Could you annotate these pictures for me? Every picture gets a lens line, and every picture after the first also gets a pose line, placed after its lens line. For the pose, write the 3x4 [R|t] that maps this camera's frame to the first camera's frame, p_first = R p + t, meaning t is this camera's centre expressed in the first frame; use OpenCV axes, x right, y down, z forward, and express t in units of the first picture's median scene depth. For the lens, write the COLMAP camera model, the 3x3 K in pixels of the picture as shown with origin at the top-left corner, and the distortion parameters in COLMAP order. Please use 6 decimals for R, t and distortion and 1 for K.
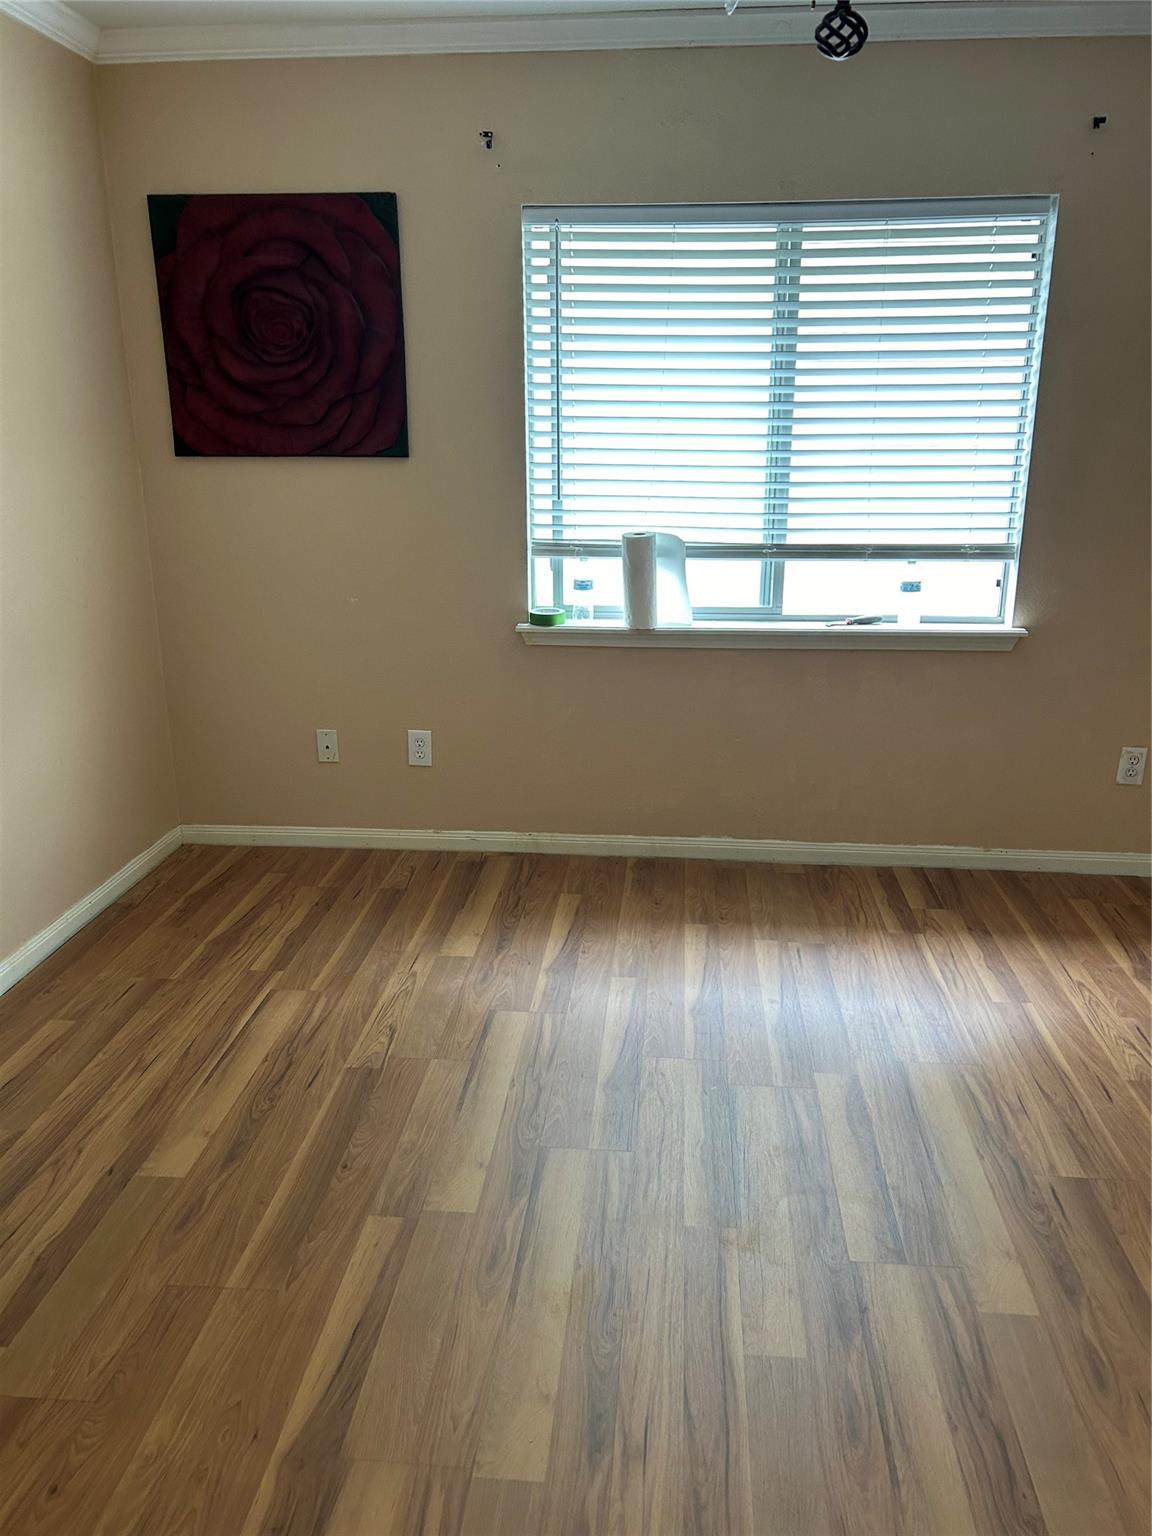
lens RADIAL K [[1162.2, 0, 596.5], [0, 1162.2, 773.4], [0, 0, 1]] dist [0.051910, -0.062671]
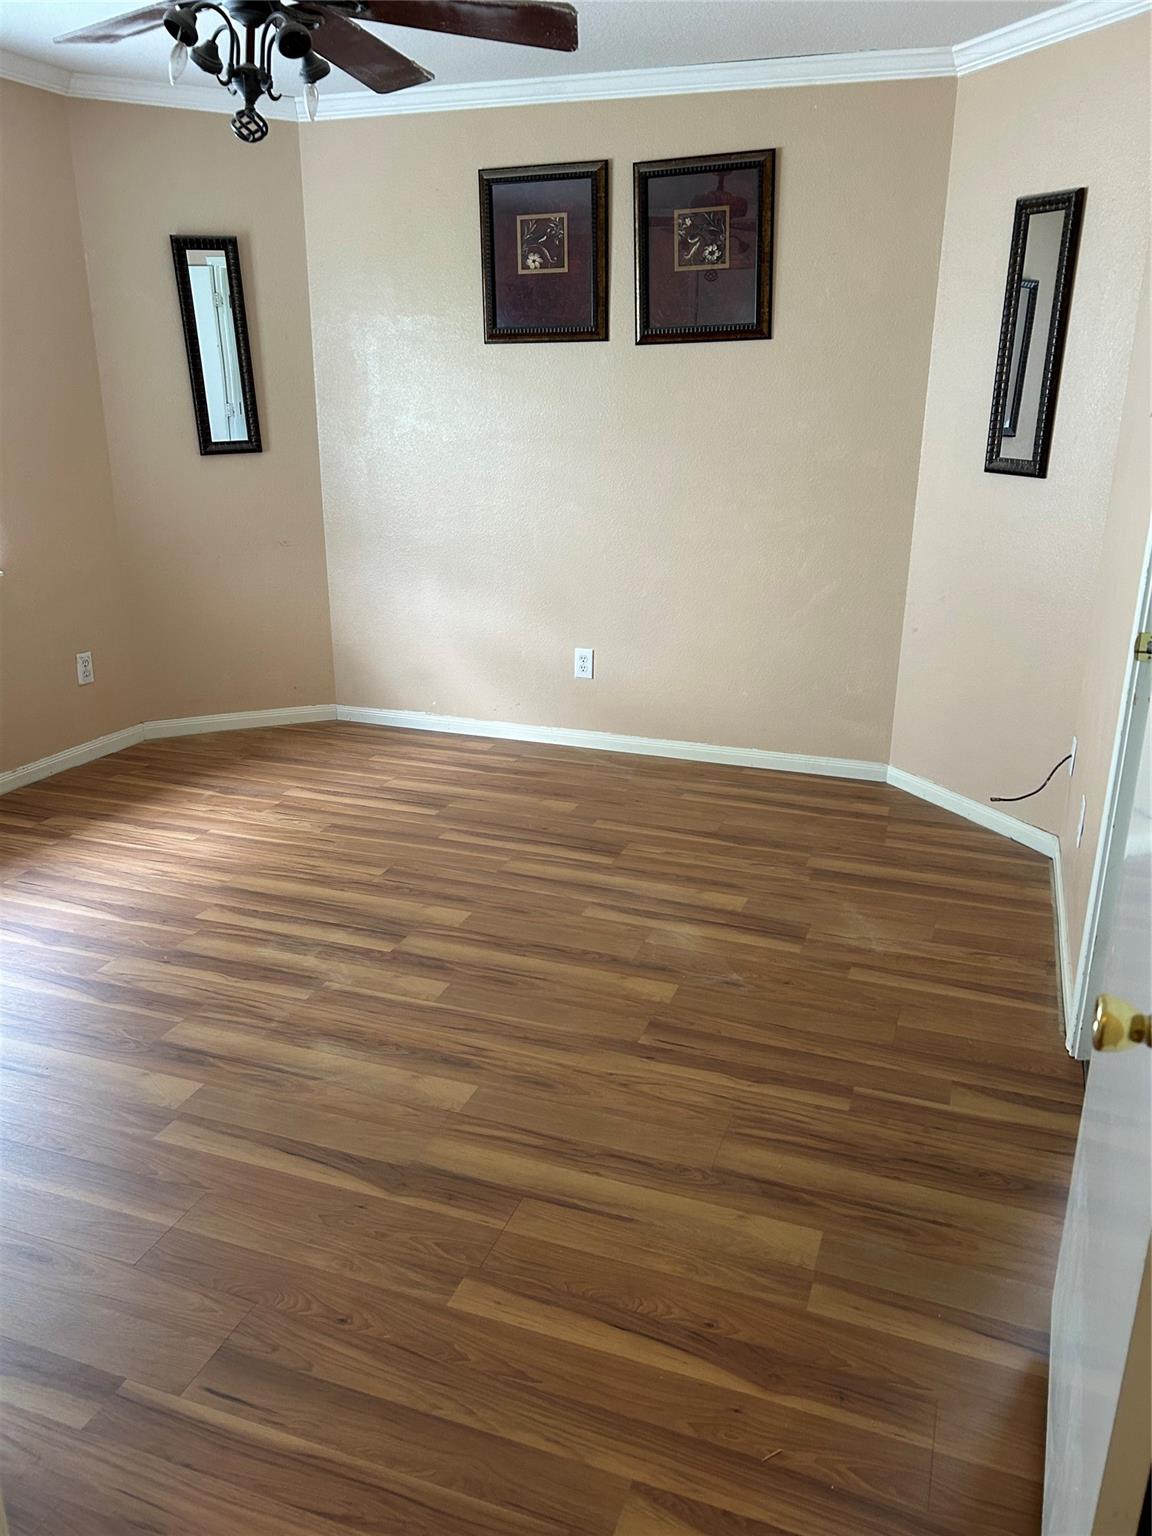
lens RADIAL K [[1162.2, 0, 564.9], [0, 1162.2, 783.5], [0, 0, 1]] dist [0.051910, -0.062671]
pose [[0.273859, -0.313612, 0.909202, -0.644771], [0.275859, 0.931236, 0.238121, -0.053879], [-0.921359, 0.185600, 0.341540, 0.144394]]
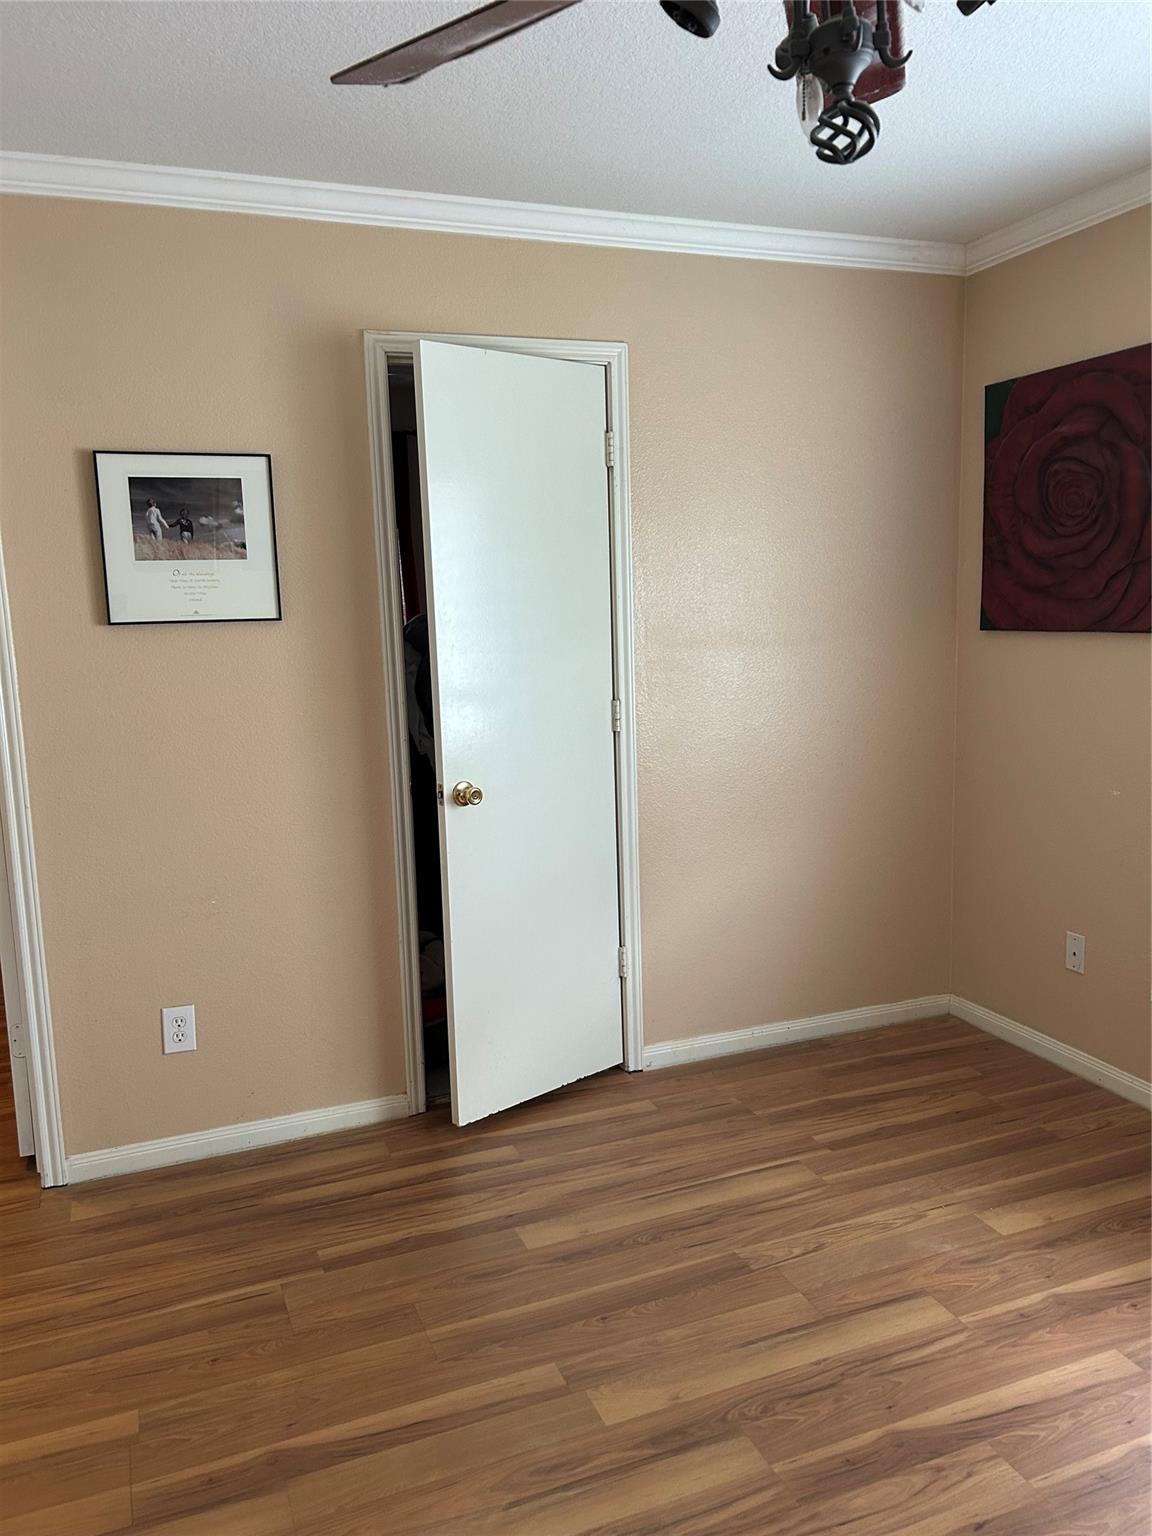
lens RADIAL K [[1162.2, 0, 569.2], [0, 1162.2, 778.5], [0, 0, 1]] dist [0.051910, -0.062671]
pose [[0.436287, 0.125868, -0.890961, 0.438636], [-0.233426, 0.972102, 0.023026, -0.097760], [0.869003, 0.197927, 0.453496, 0.292740]]
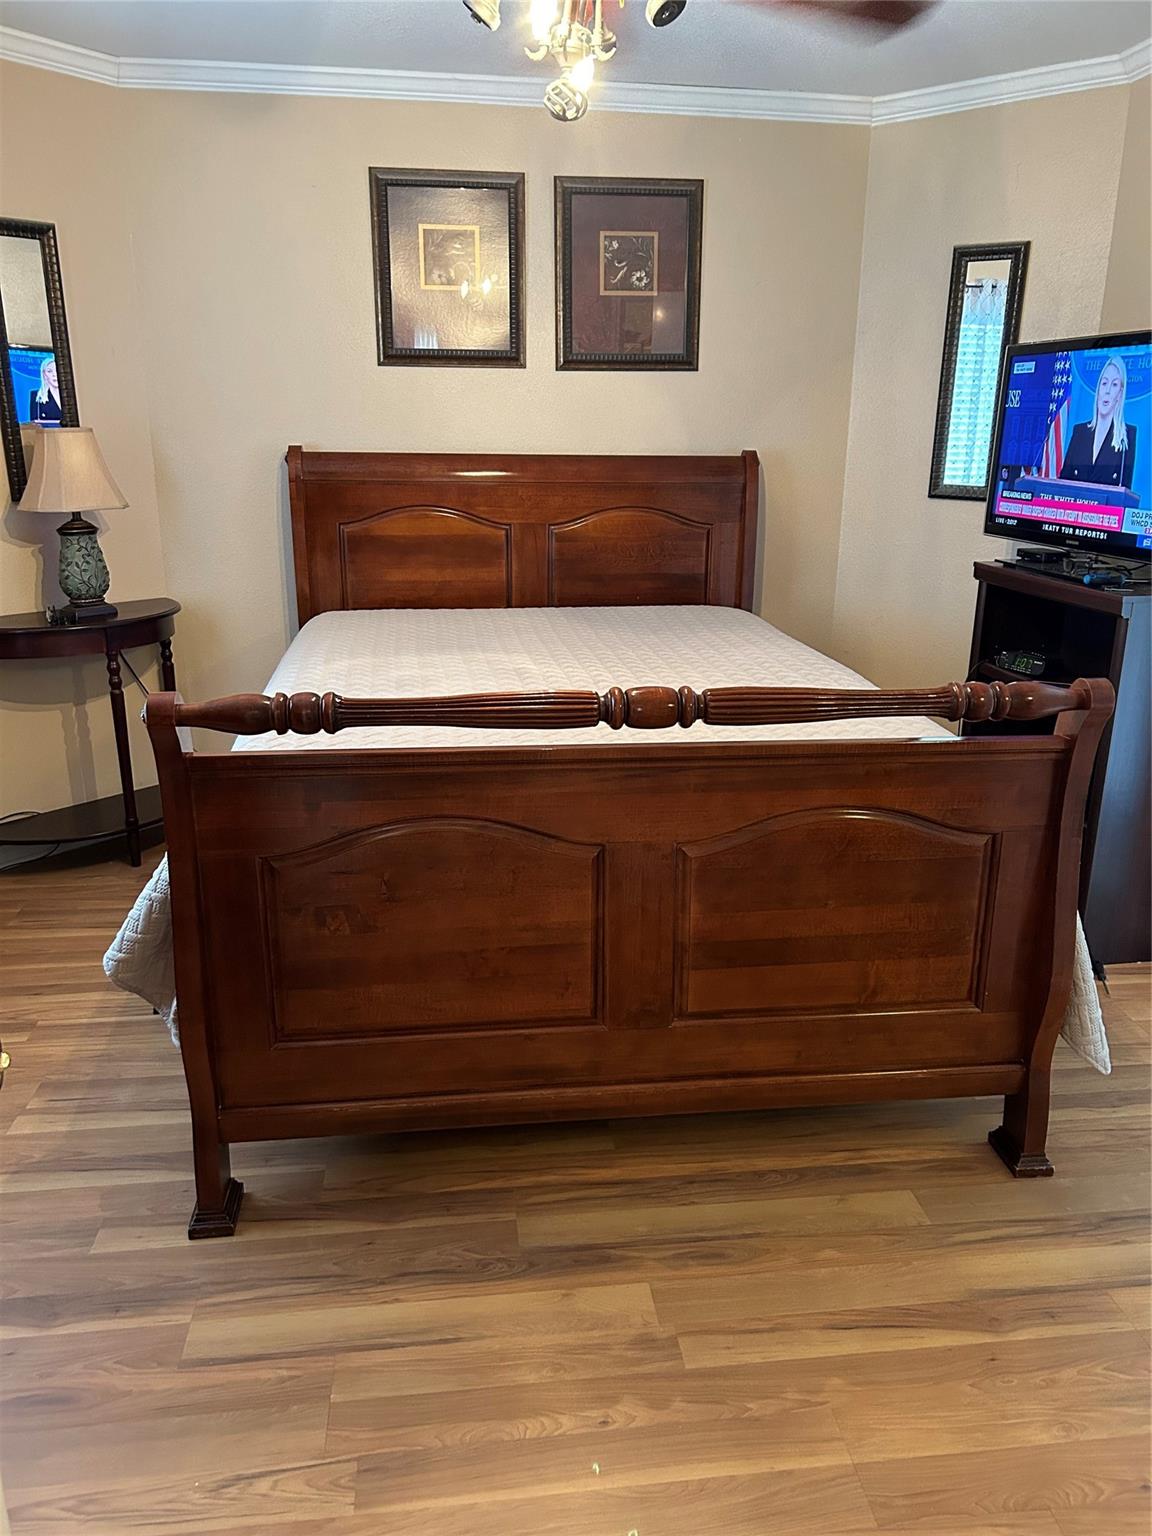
lens RADIAL K [[1231.3, 0, 590.3], [0, 1231.3, 760.8], [0, 0, 1]] dist [0.052068, -0.017503]
pose [[-0.211090, -0.269483, 0.939585, -0.599390], [0.271428, 0.907281, 0.321198, -0.215193], [-0.939025, 0.322831, -0.118373, 0.681025]]
